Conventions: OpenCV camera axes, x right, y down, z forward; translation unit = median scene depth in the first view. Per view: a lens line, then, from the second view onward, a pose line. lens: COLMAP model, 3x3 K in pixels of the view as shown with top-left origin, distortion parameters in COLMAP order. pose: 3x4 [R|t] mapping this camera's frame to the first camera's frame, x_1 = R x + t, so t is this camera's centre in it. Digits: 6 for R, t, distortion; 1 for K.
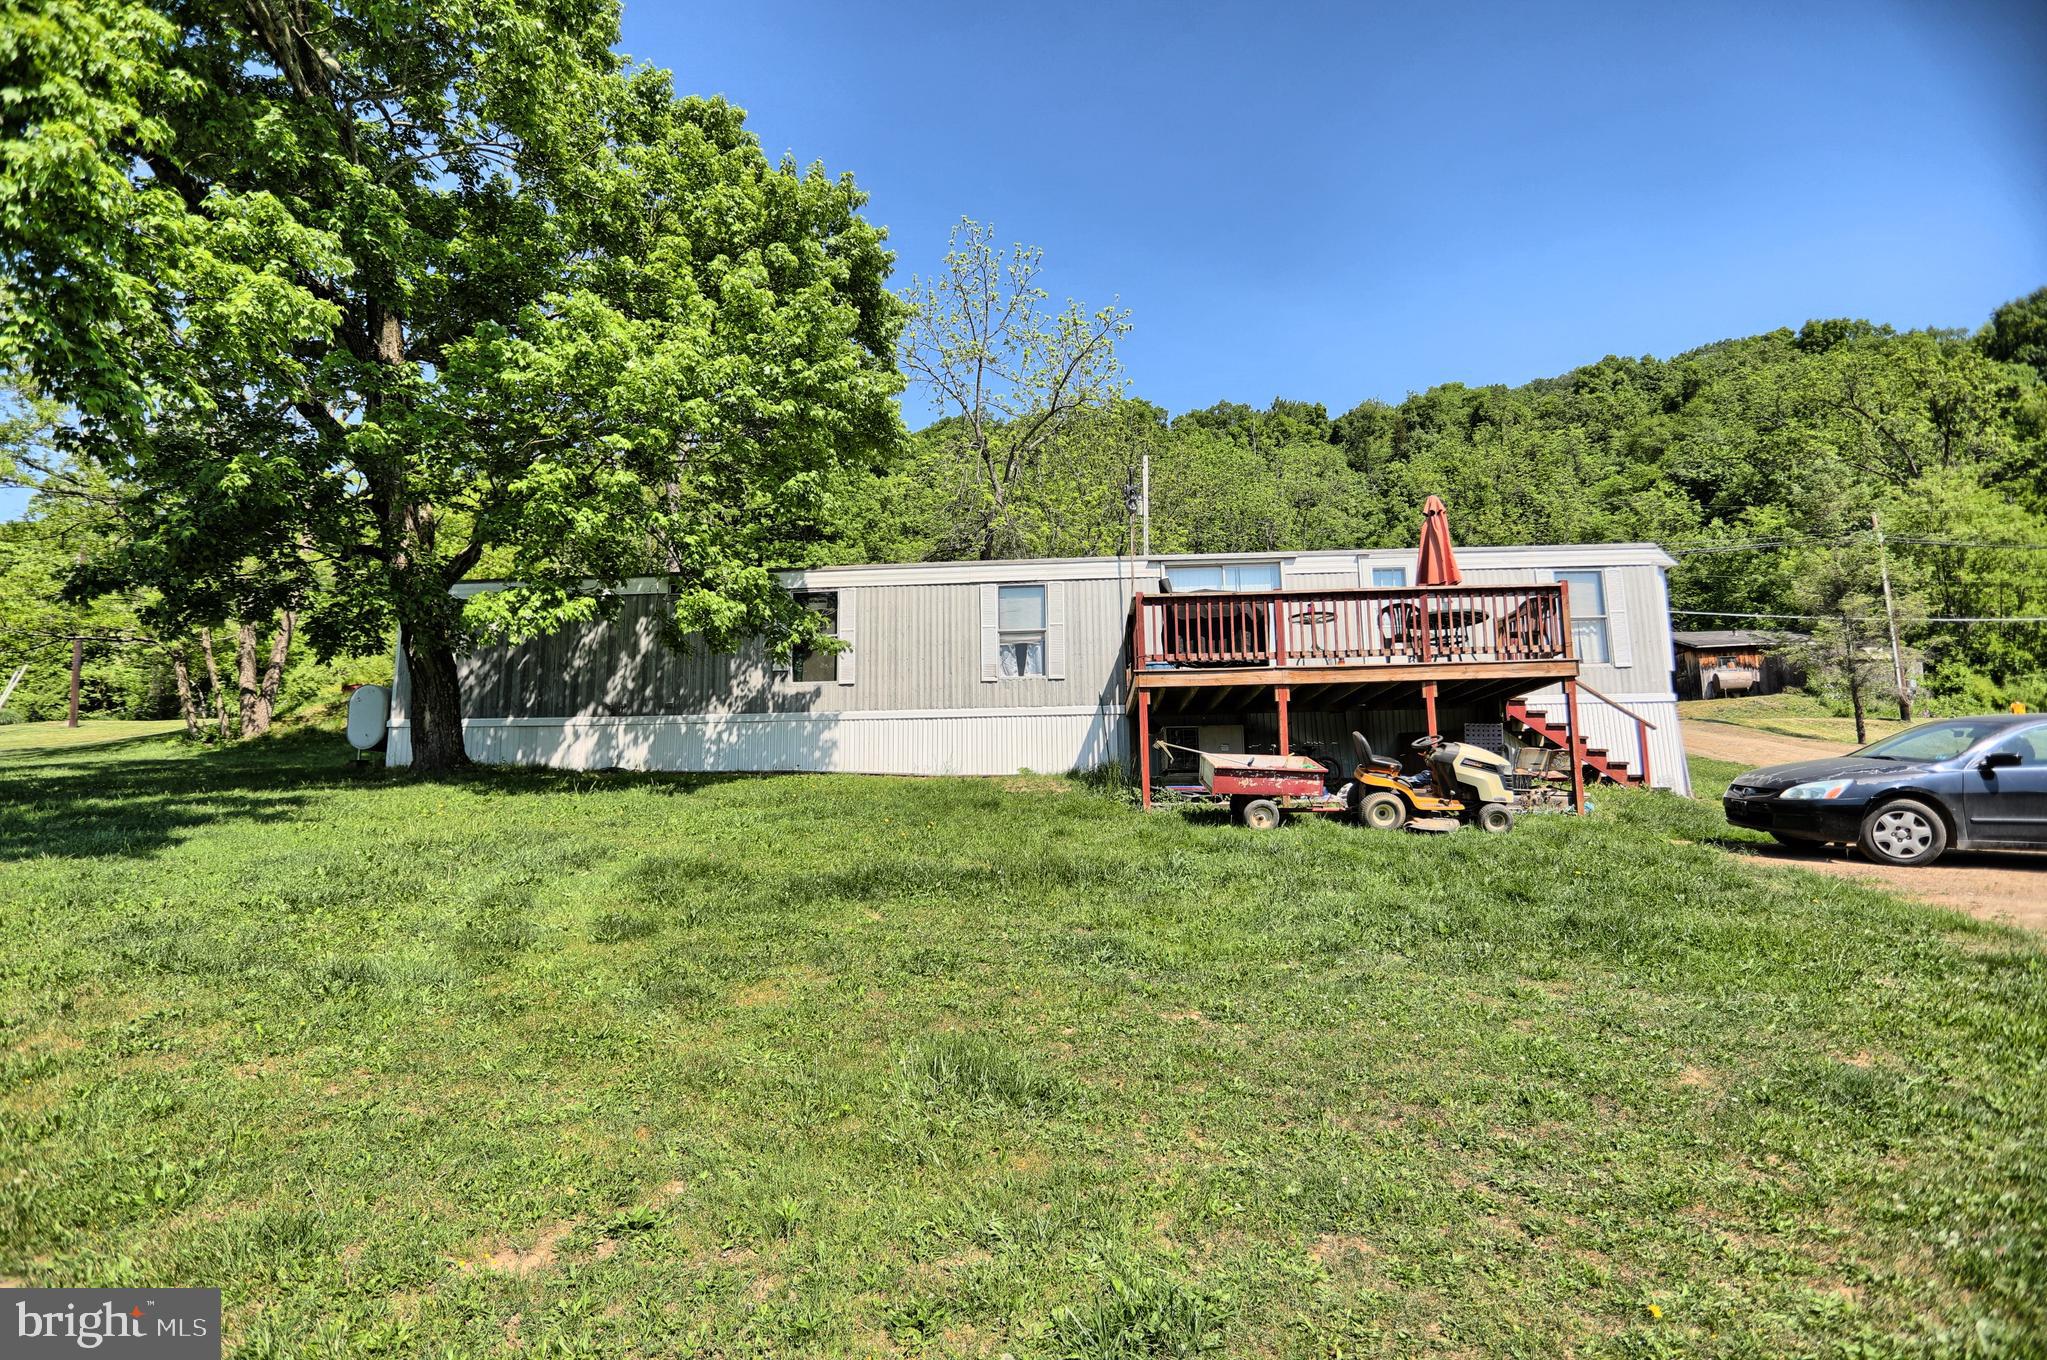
lens RADIAL K [[1008.1, 0, 1028.0], [0, 1008.1, 685.3], [0, 0, 1]] dist [-0.056770, 0.018306]
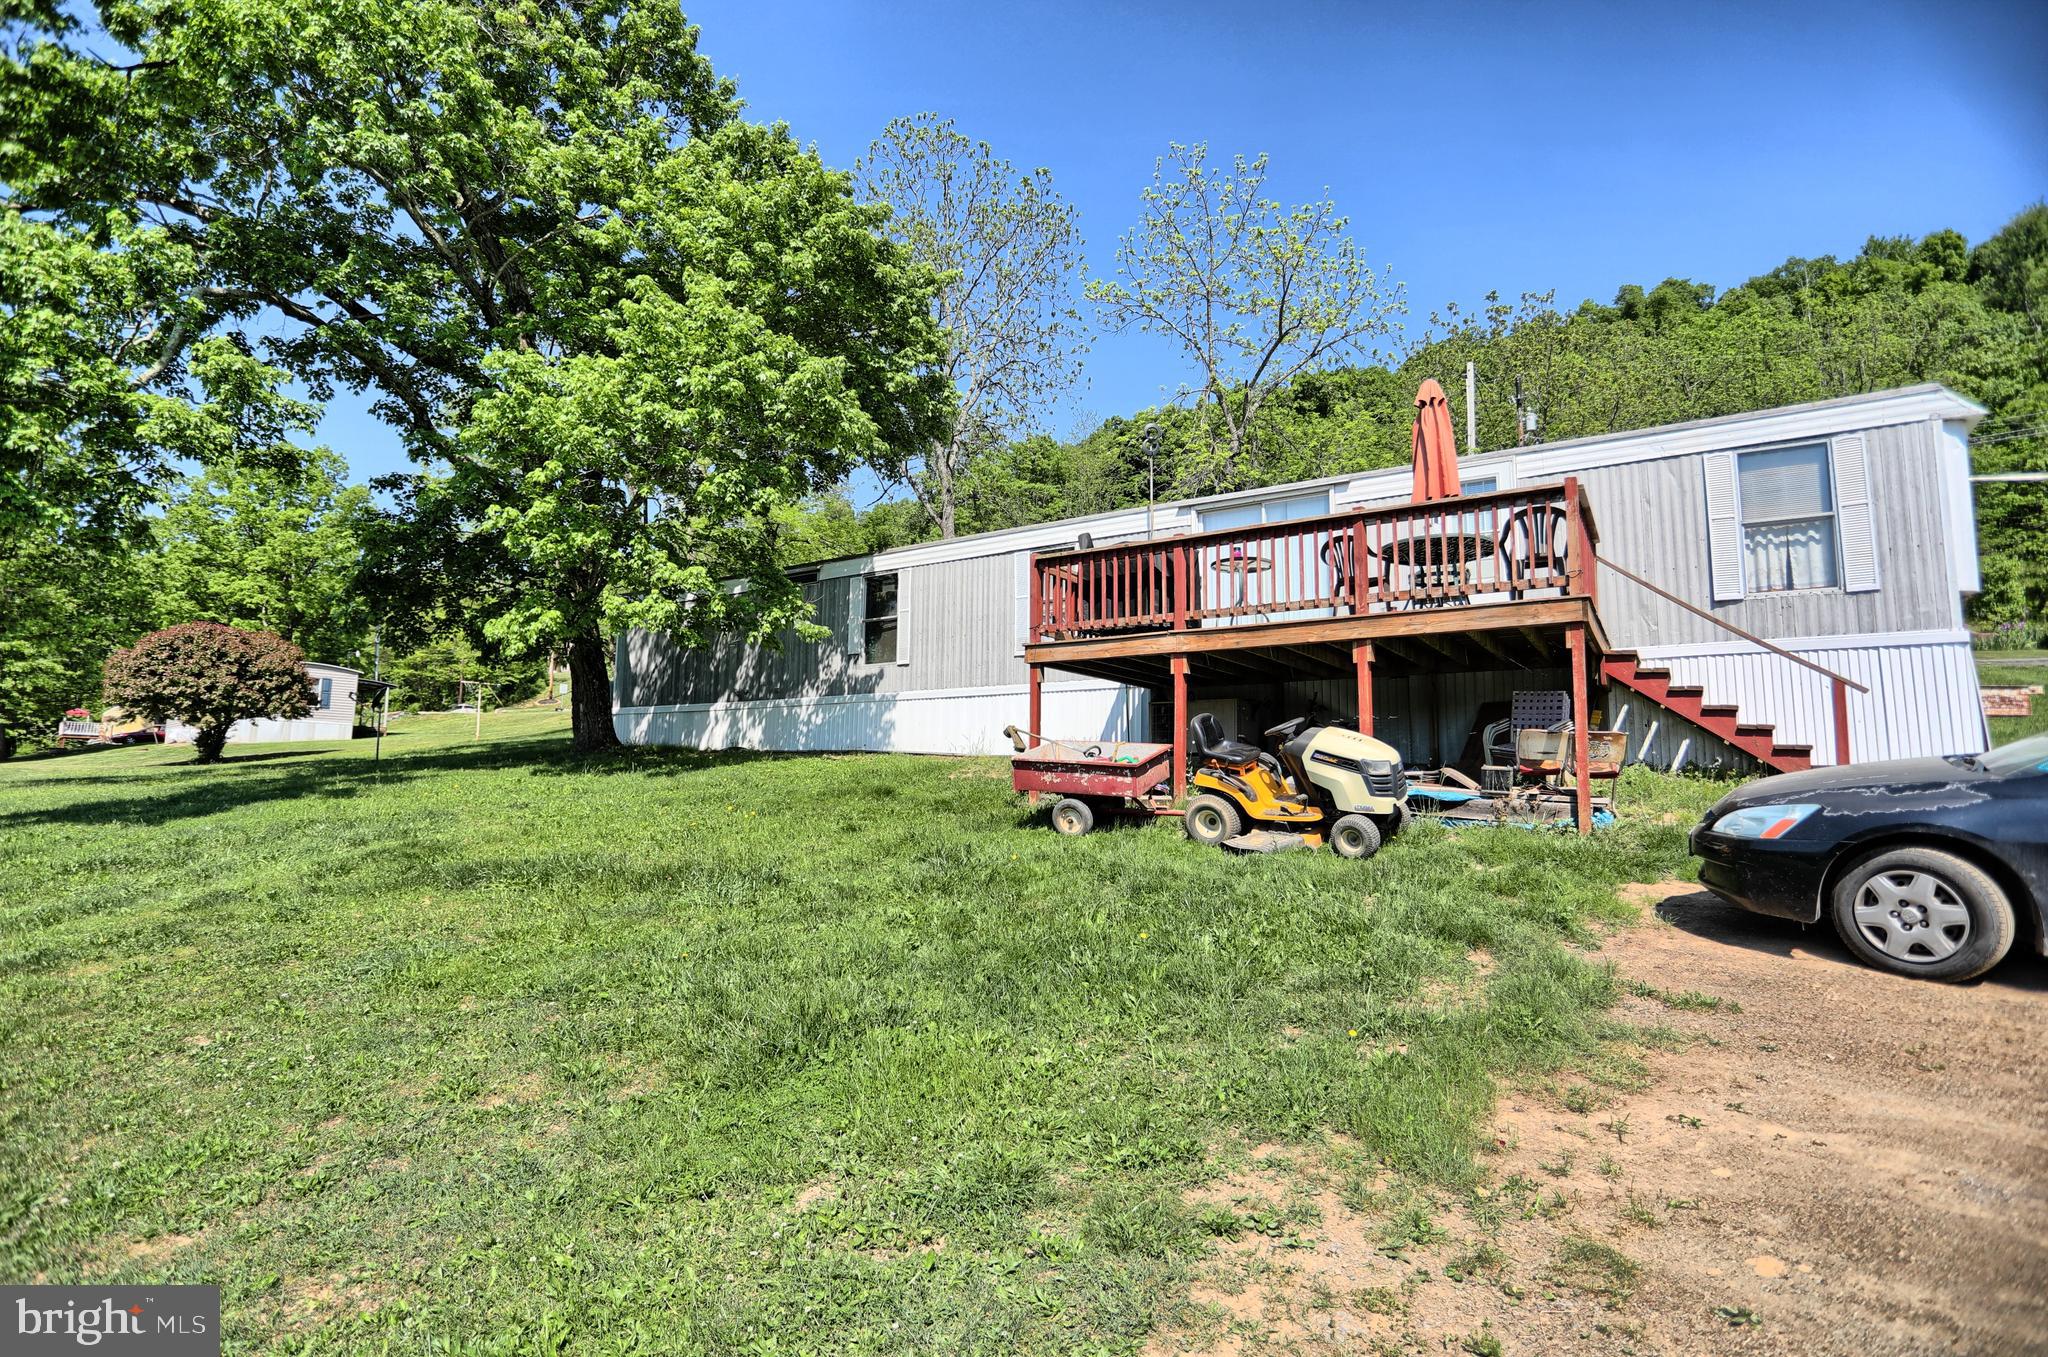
lens RADIAL K [[1008.6, 0, 1020.9], [0, 1008.6, 667.6], [0, 0, 1]] dist [-0.056770, 0.018306]
pose [[0.865320, -0.038544, -0.499736, 0.437512], [0.051047, 0.998632, 0.011367, -0.003774], [0.498614, -0.035346, 0.866103, 0.191636]]
